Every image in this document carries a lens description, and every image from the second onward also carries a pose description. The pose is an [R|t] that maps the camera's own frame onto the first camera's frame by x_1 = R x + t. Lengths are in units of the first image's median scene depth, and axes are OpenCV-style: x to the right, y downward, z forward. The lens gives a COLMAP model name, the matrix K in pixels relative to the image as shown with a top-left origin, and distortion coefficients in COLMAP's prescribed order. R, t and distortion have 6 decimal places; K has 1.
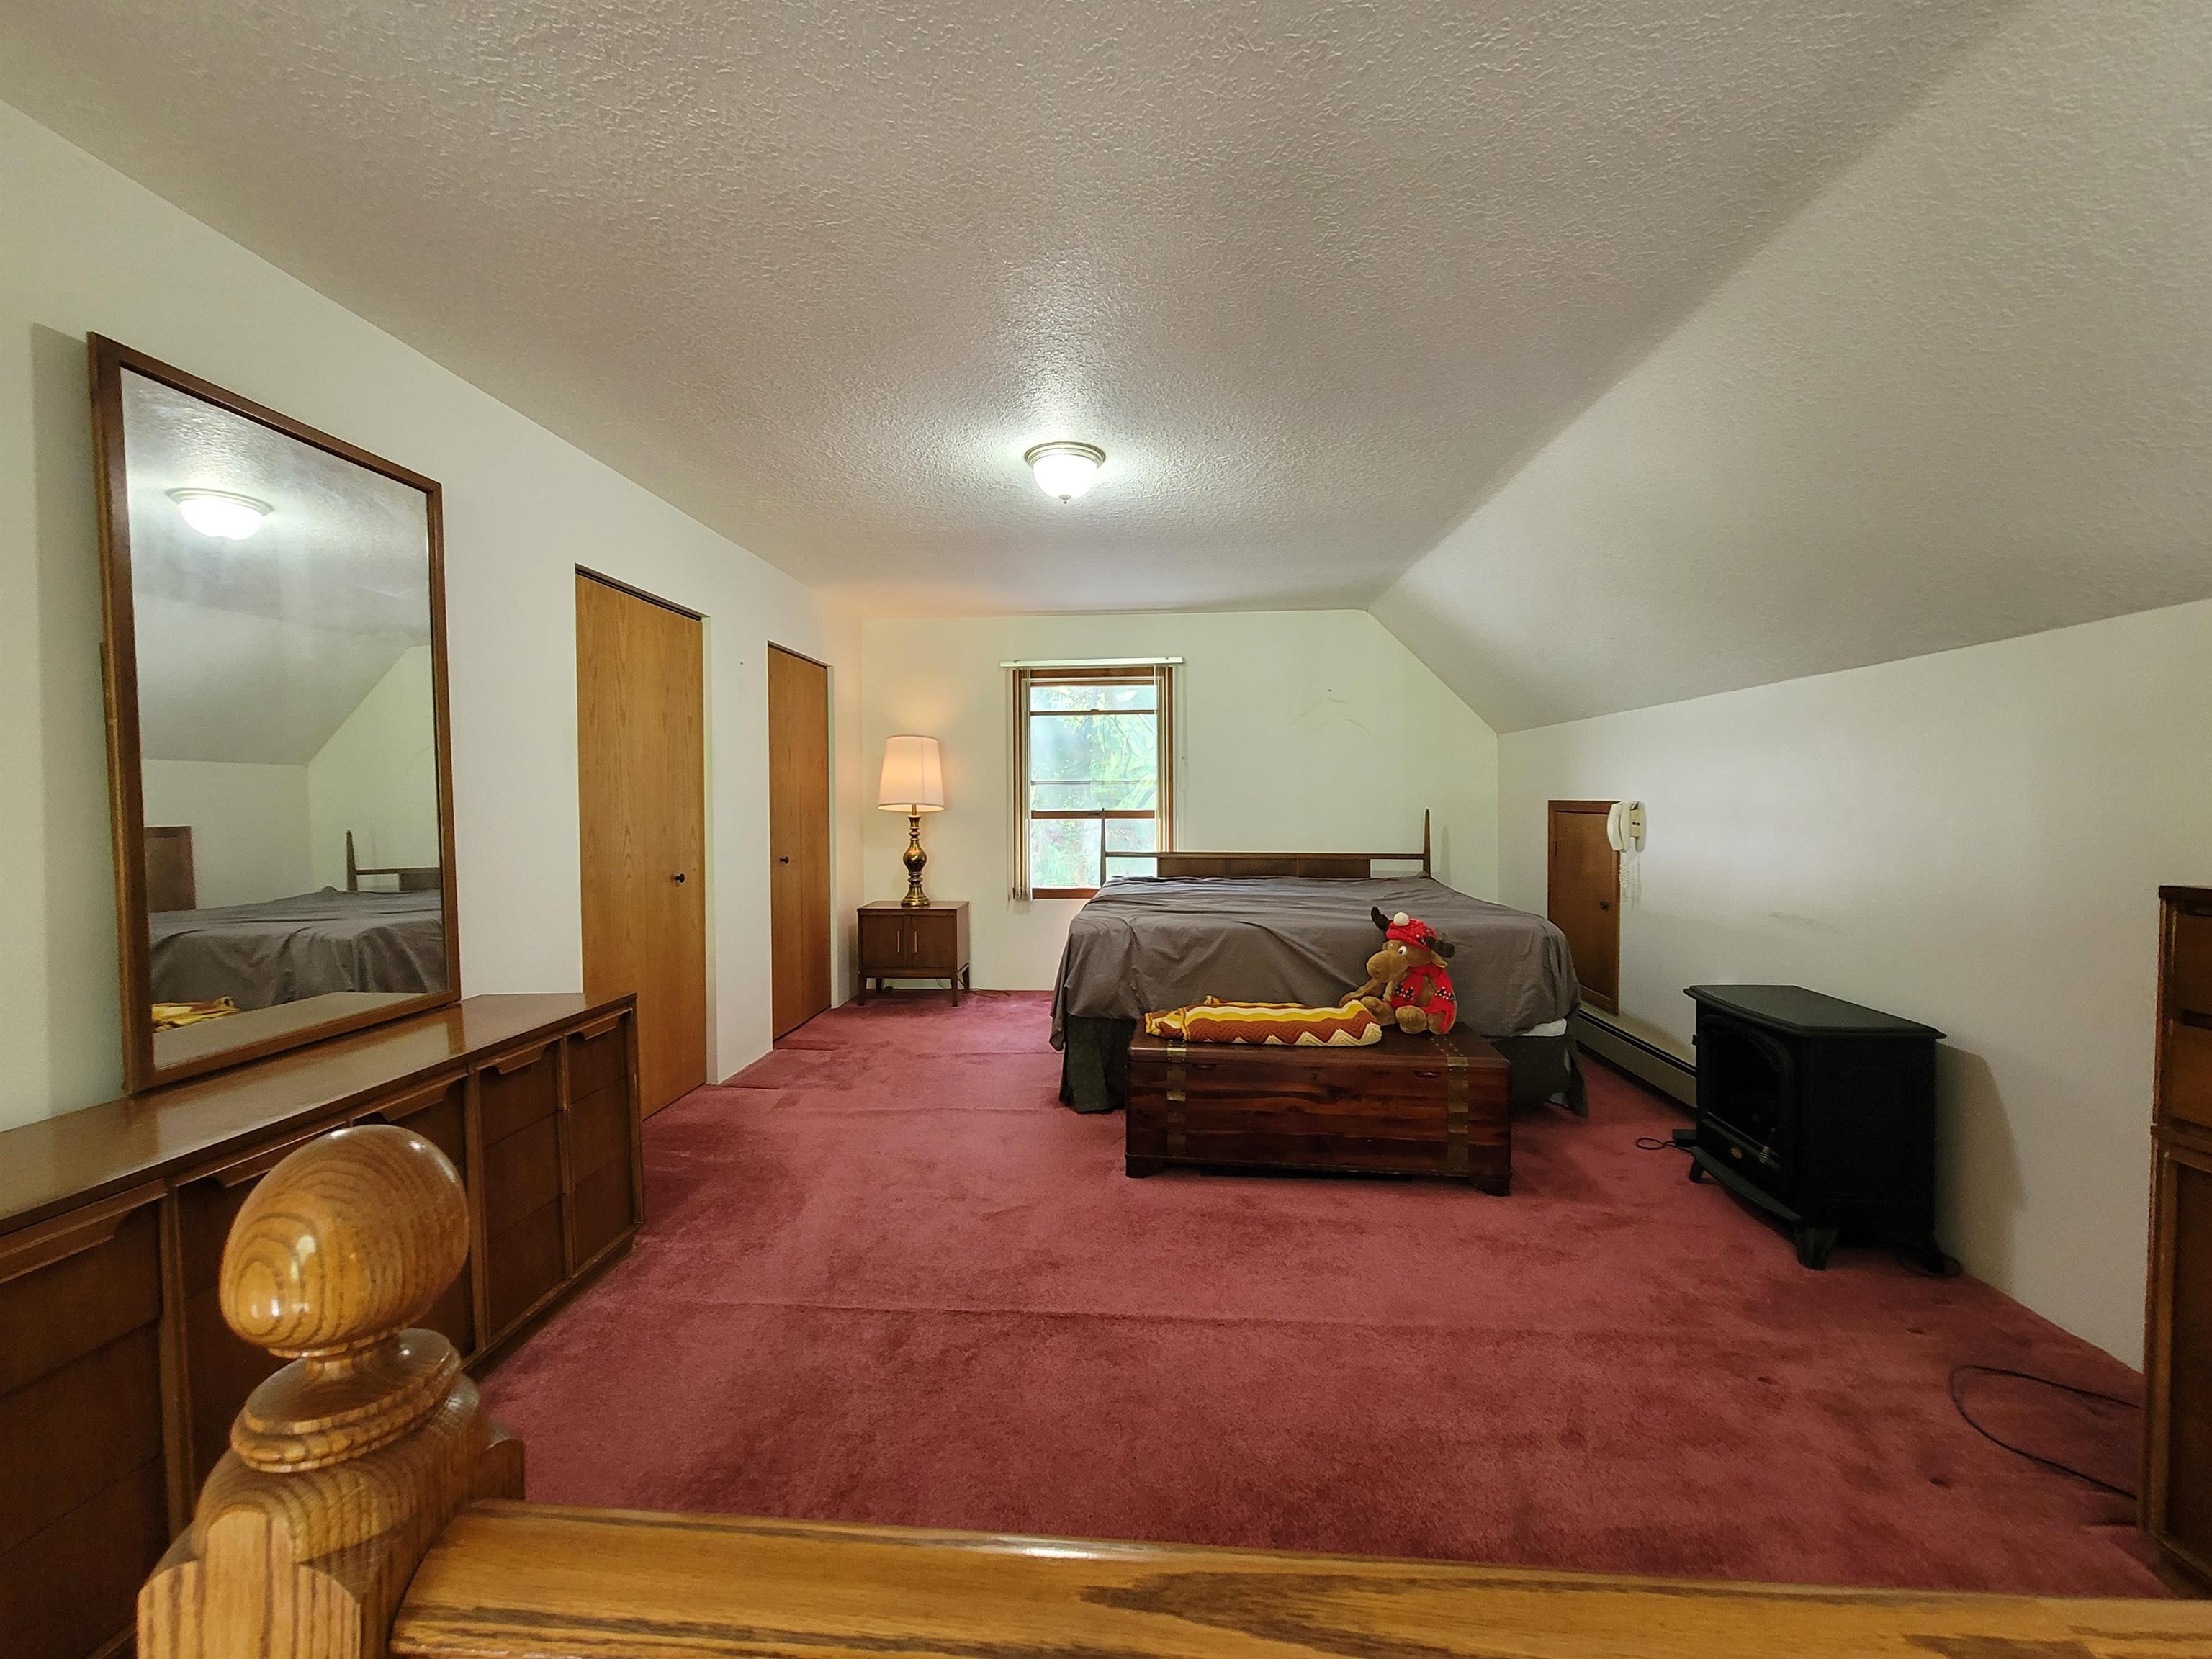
lens RADIAL K [[904.3, 0, 1106.0], [0, 904.3, 829.5], [0, 0, 1]] dist [0.000293, 0.000200]
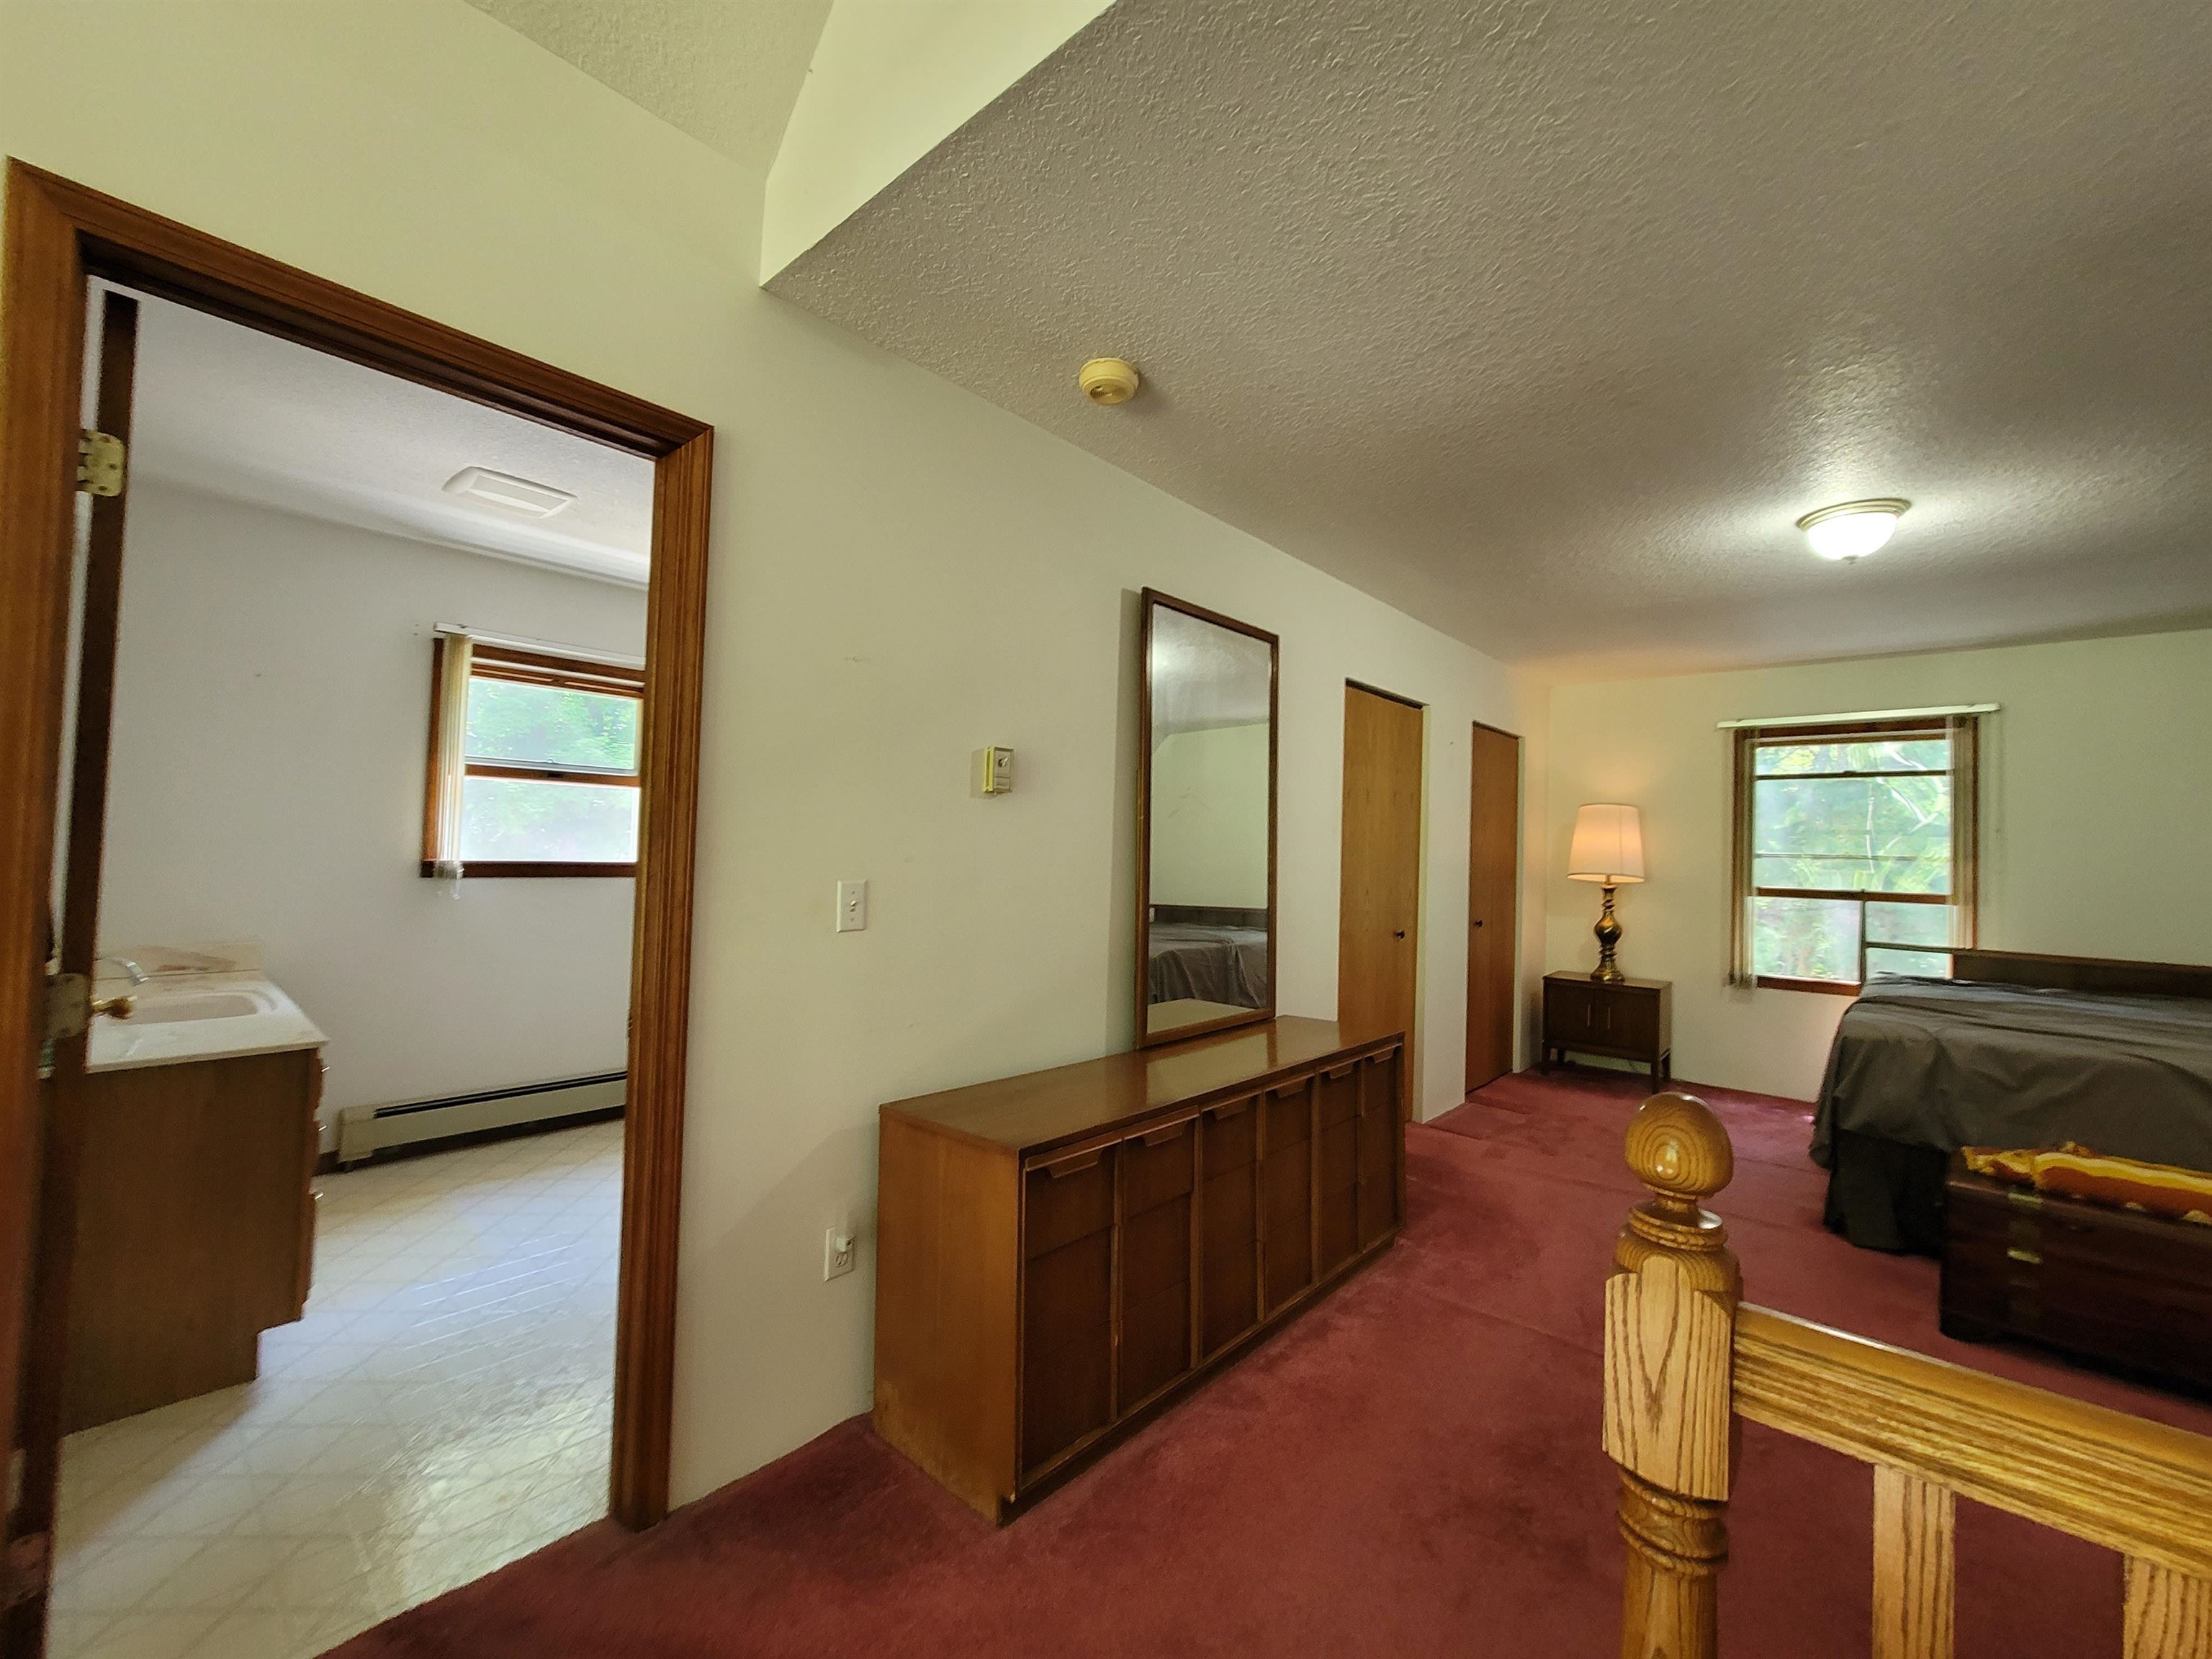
lens RADIAL K [[906.8, 0, 1106.0], [0, 906.8, 829.5], [0, 0, 1]] dist [0.000439, -0.000070]
pose [[0.787702, 0.013164, -0.615915, -0.056745], [-0.050236, 0.997815, -0.042921, -0.010633], [0.614005, 0.064750, 0.786642, -0.138401]]
